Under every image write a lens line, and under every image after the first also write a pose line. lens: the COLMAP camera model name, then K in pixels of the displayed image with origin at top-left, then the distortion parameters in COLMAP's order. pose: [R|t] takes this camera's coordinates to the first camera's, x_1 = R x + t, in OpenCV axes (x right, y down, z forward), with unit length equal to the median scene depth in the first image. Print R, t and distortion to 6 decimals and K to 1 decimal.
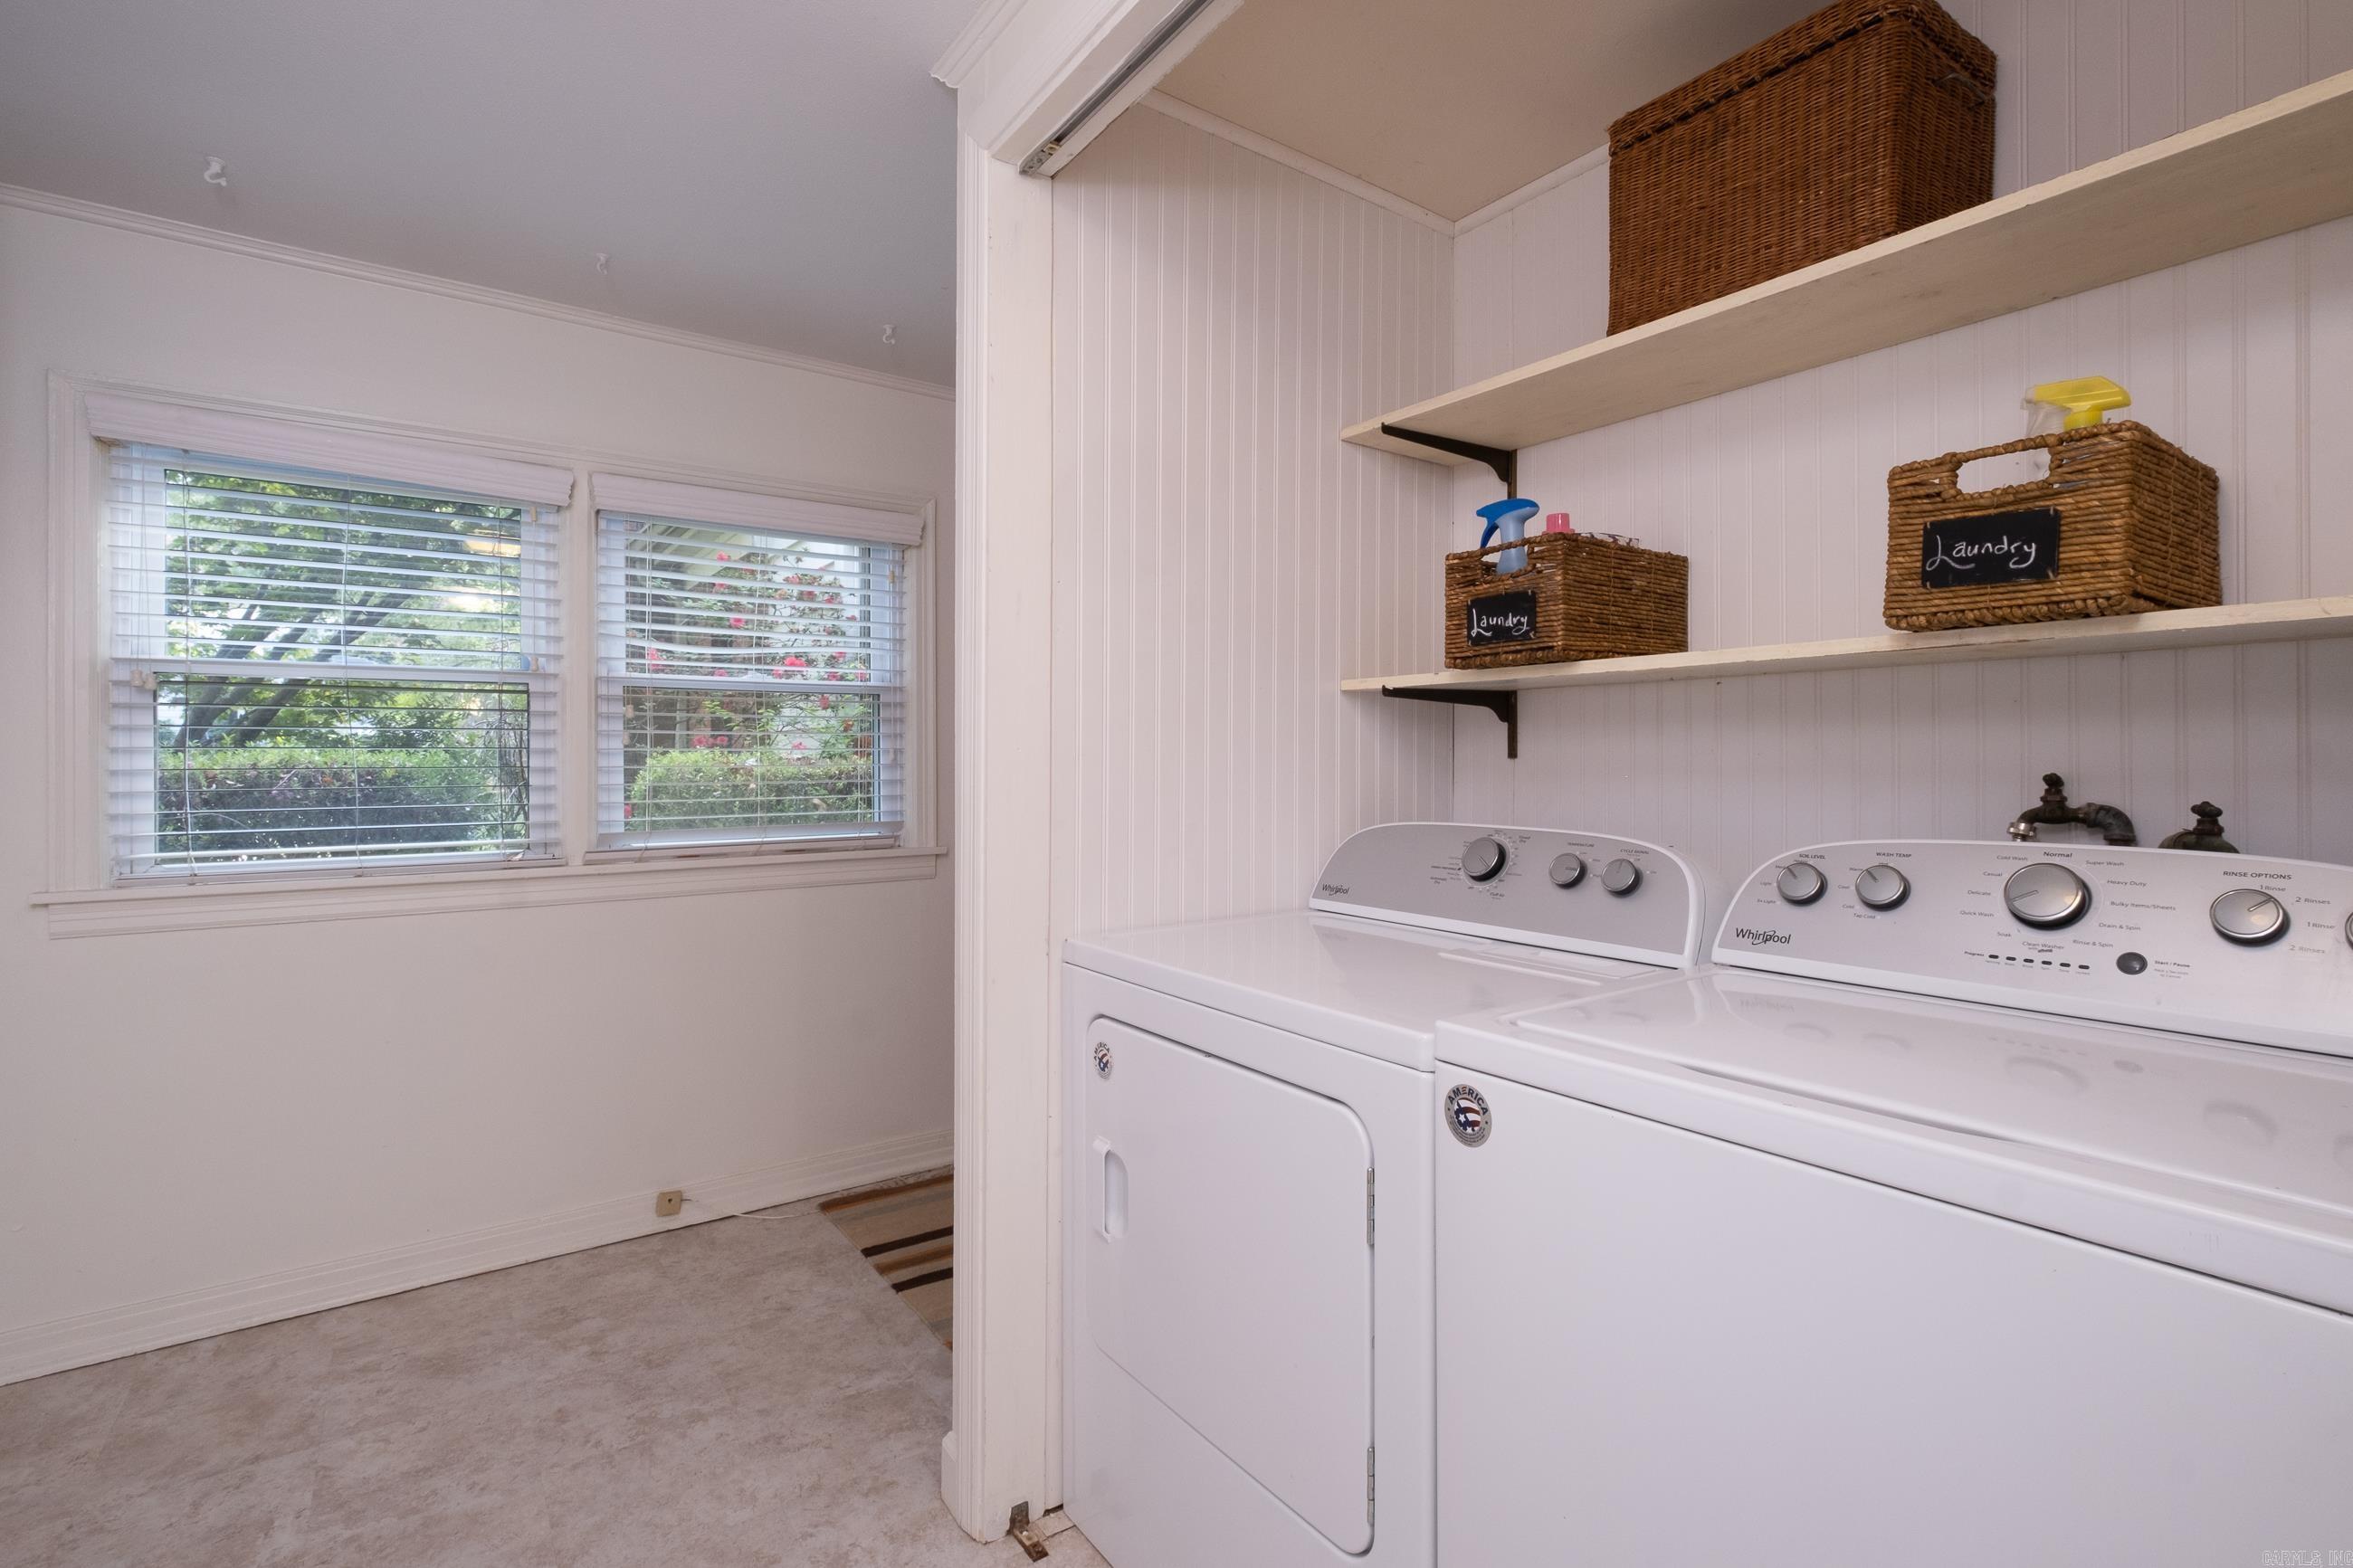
lens RADIAL K [[1057.1, 0, 1178.6], [0, 1057.1, 777.2], [0, 0, 1]] dist [-0.000950, -0.000179]
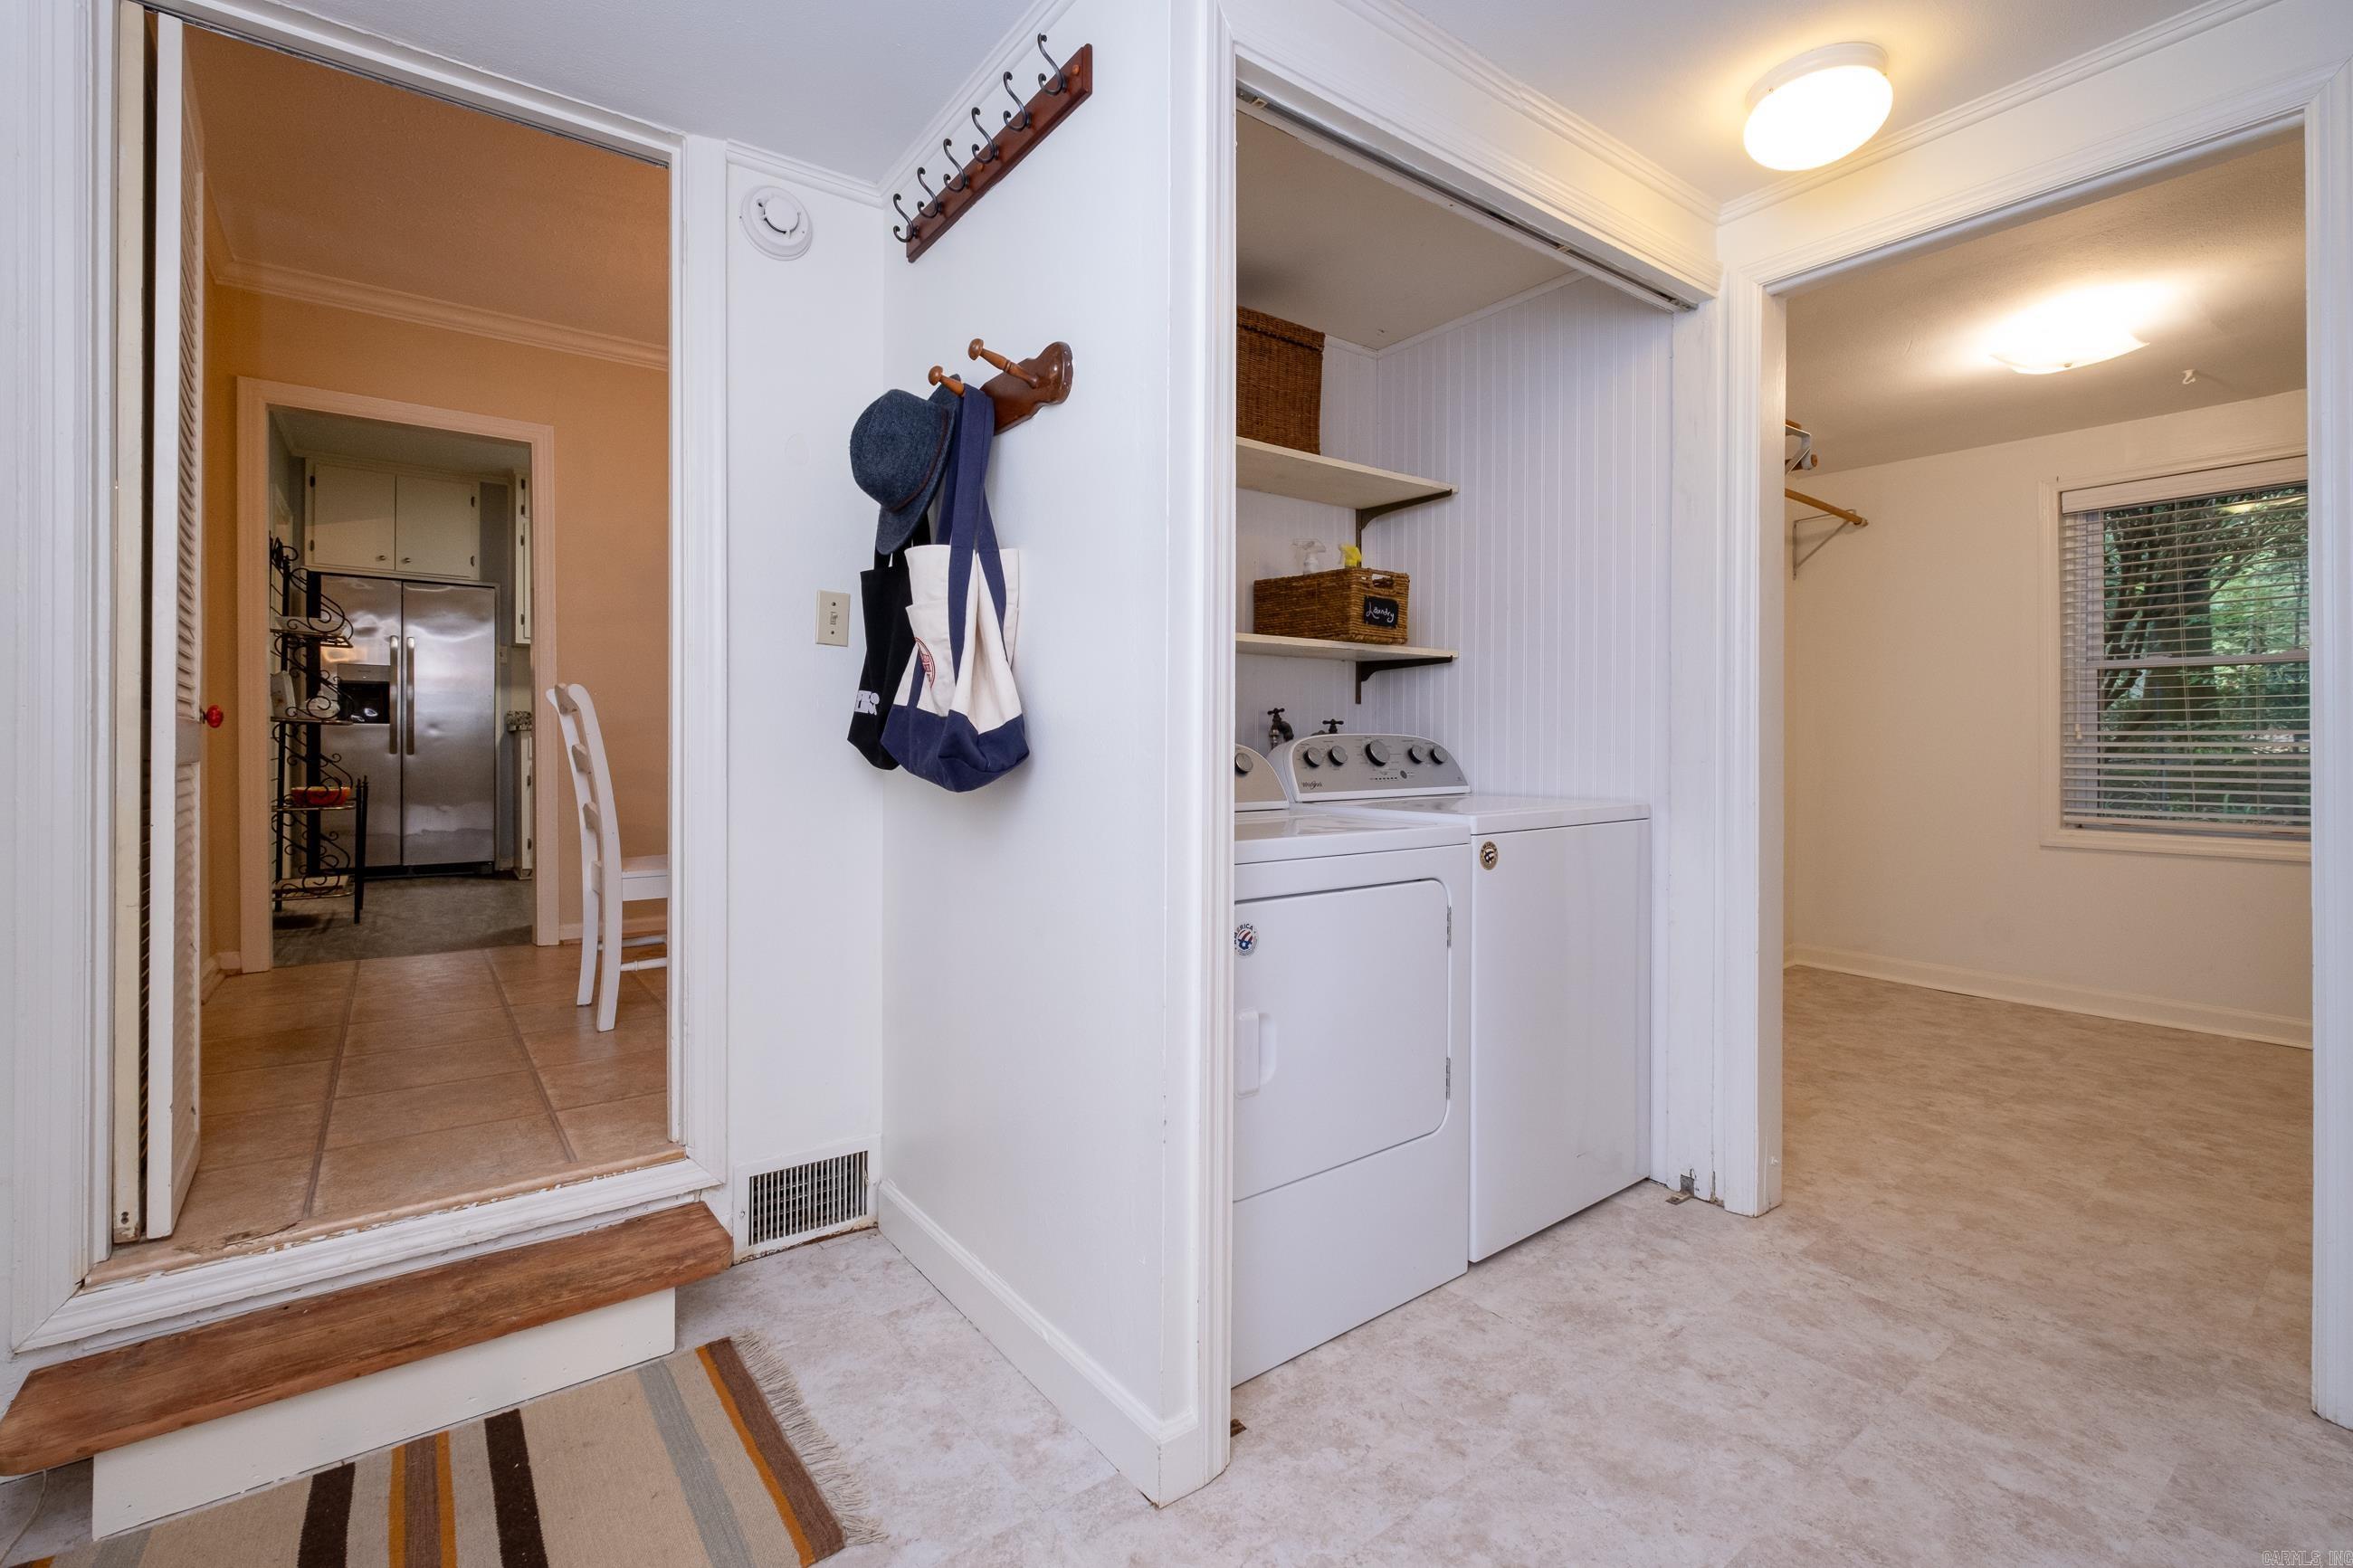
lens RADIAL K [[1041.6, 0, 1168.8], [0, 1041.6, 745.7], [0, 0, 1]] dist [0.000432, -0.000048]
pose [[-0.015335, -0.001456, 0.999881, -1.610989], [0.010540, 0.999943, 0.001617, 0.082598], [-0.999827, 0.010563, -0.015318, 1.505844]]
